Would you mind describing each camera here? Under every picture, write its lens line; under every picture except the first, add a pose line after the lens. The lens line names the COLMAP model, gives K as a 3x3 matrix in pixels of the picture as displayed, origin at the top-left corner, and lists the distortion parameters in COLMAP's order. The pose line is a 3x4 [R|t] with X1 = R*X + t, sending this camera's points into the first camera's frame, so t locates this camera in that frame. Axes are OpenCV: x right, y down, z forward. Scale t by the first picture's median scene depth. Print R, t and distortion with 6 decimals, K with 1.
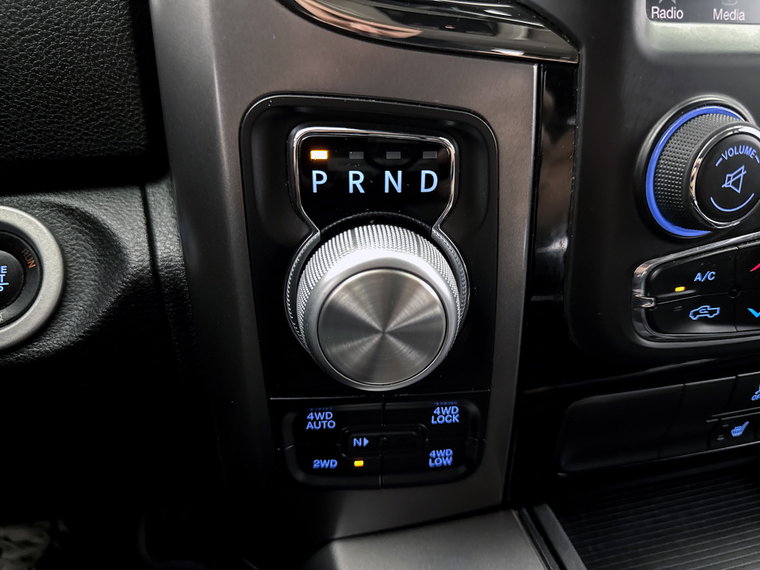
lens RADIAL K [[547.4, 0, 380.4], [0, 547.4, 289.3], [0, 0, 1]] dist [0.111950, -0.172520]
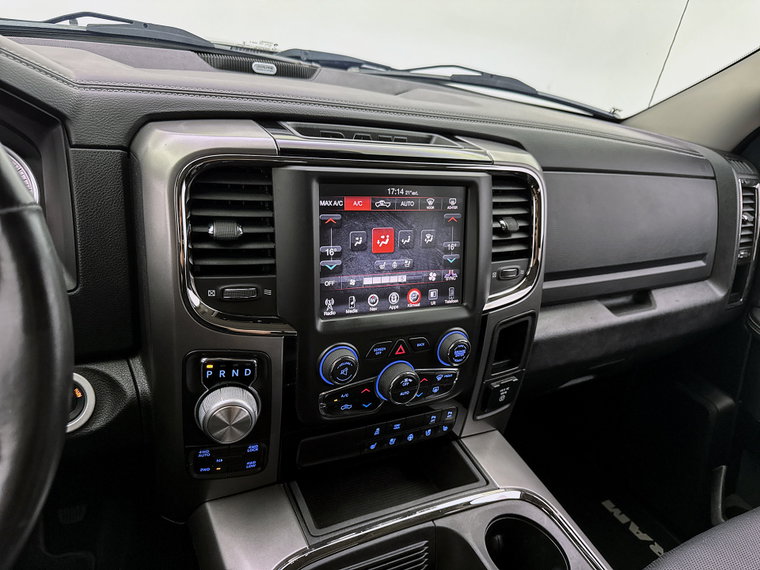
lens RADIAL K [[547.4, 0, 380.4], [0, 547.4, 289.3], [0, 0, 1]] dist [0.111950, -0.172520]
pose [[0.964073, 0.025334, 0.264428, -0.019691], [-0.023248, 0.999669, -0.011016, -0.588365], [-0.264619, 0.004473, 0.964343, -1.959560]]
